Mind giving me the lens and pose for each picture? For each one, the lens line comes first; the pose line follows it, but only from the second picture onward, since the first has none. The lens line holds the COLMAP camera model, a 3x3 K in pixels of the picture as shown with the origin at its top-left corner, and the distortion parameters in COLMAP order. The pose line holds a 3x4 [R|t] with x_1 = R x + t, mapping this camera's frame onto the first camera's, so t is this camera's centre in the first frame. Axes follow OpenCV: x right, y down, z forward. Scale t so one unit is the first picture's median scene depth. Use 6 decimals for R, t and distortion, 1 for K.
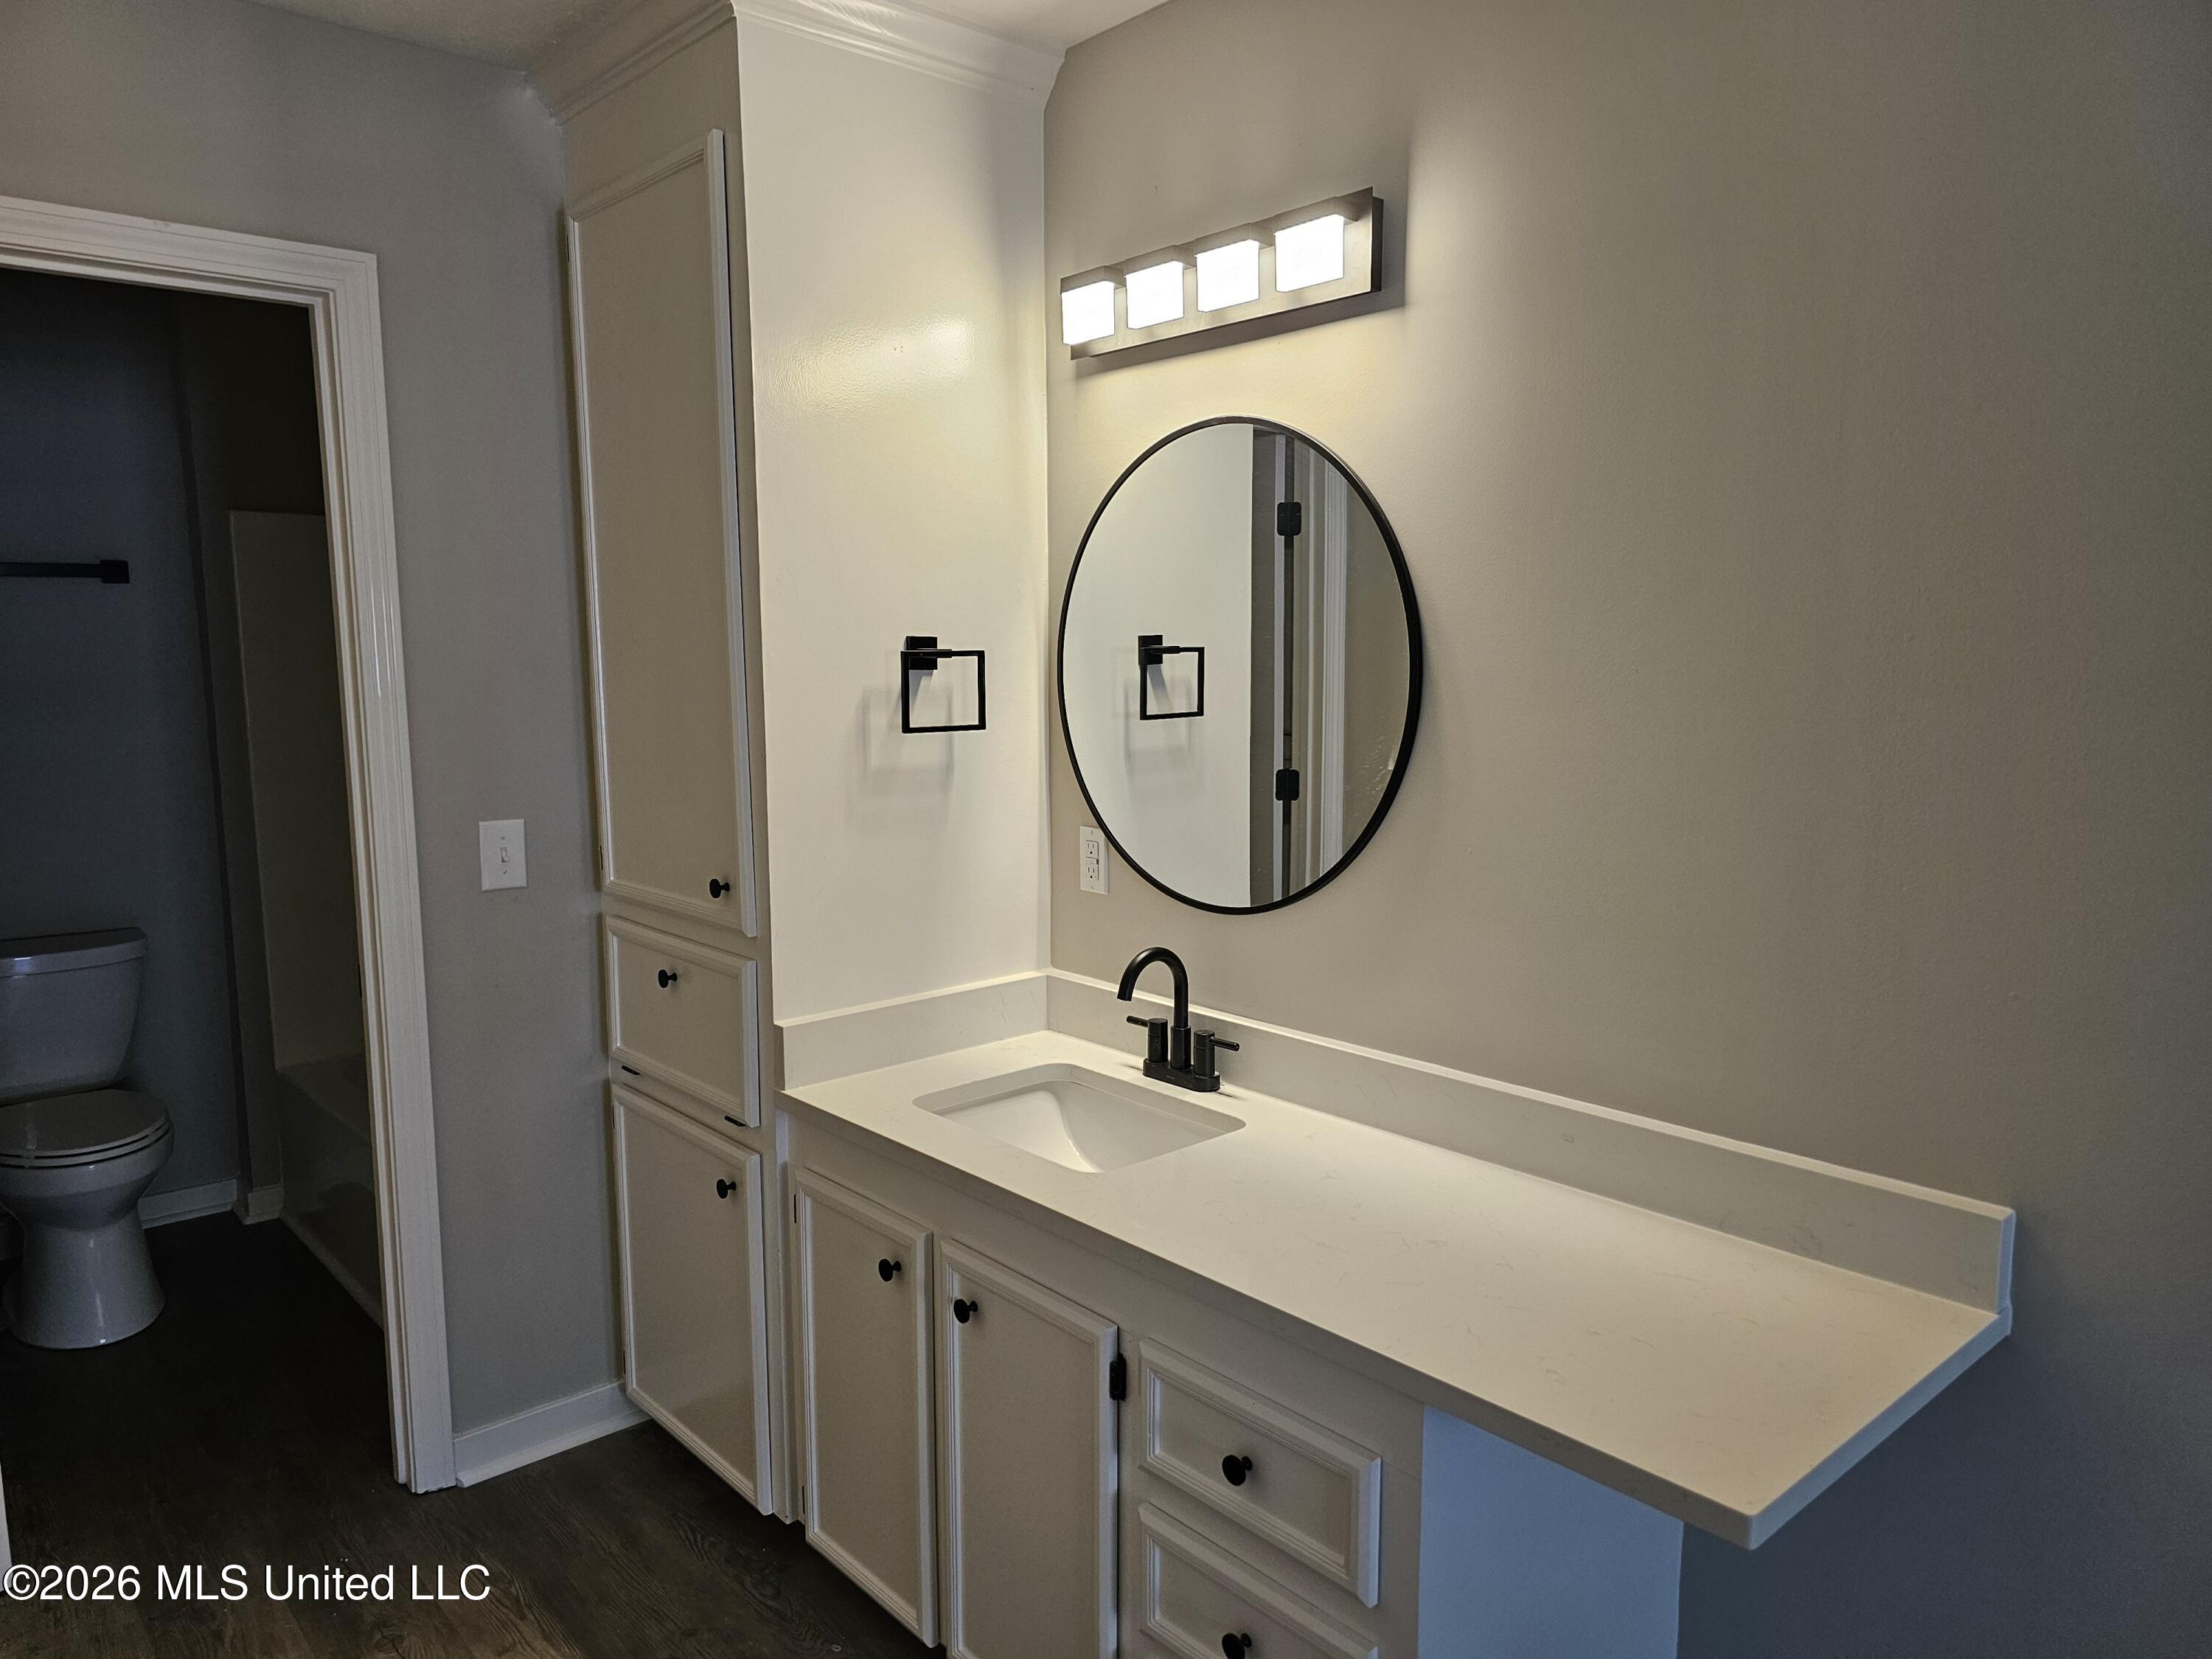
lens RADIAL K [[1495.2, 0, 1113.6], [0, 1495.2, 812.7], [0, 0, 1]] dist [0.041453, -0.002310]
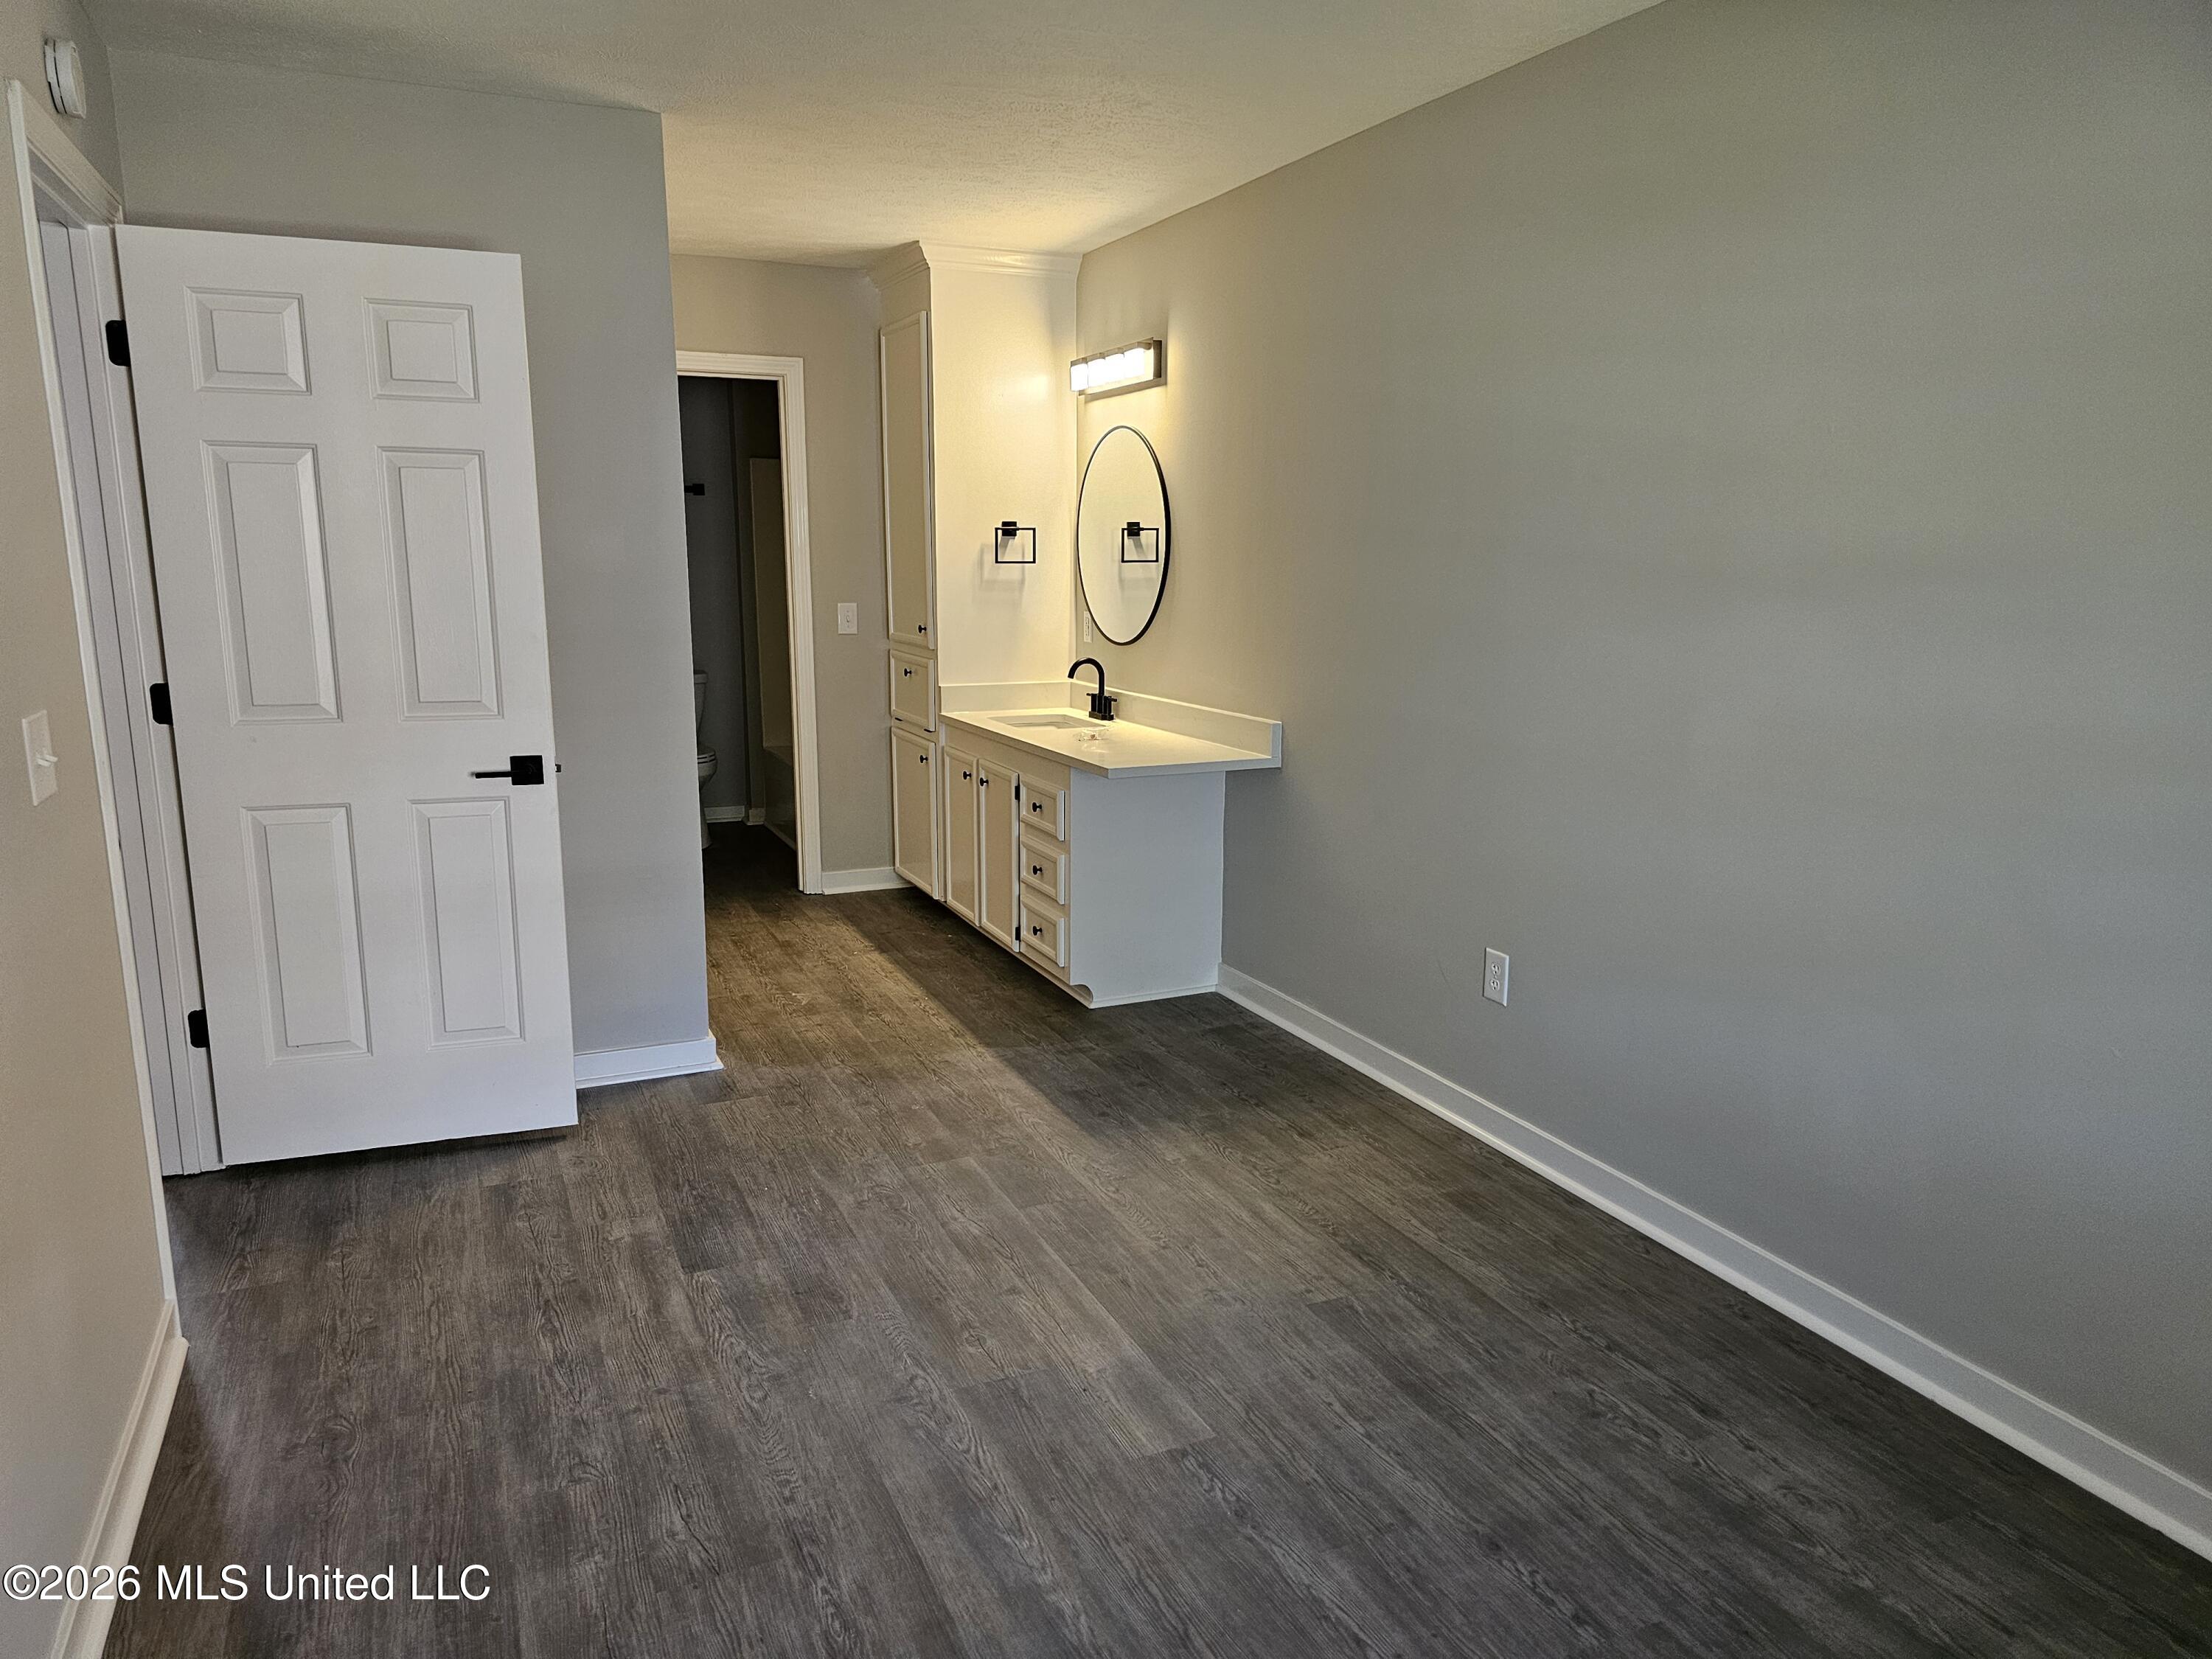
lens RADIAL K [[1511.0, 0, 1106.0], [0, 1511.0, 829.5], [0, 0, 1]] dist [0.033793, -0.003699]
pose [[0.953681, 0.067808, -0.293078, 0.725458], [-0.046563, 0.995797, 0.078874, 0.161895], [0.297194, -0.061574, 0.952830, -1.189096]]
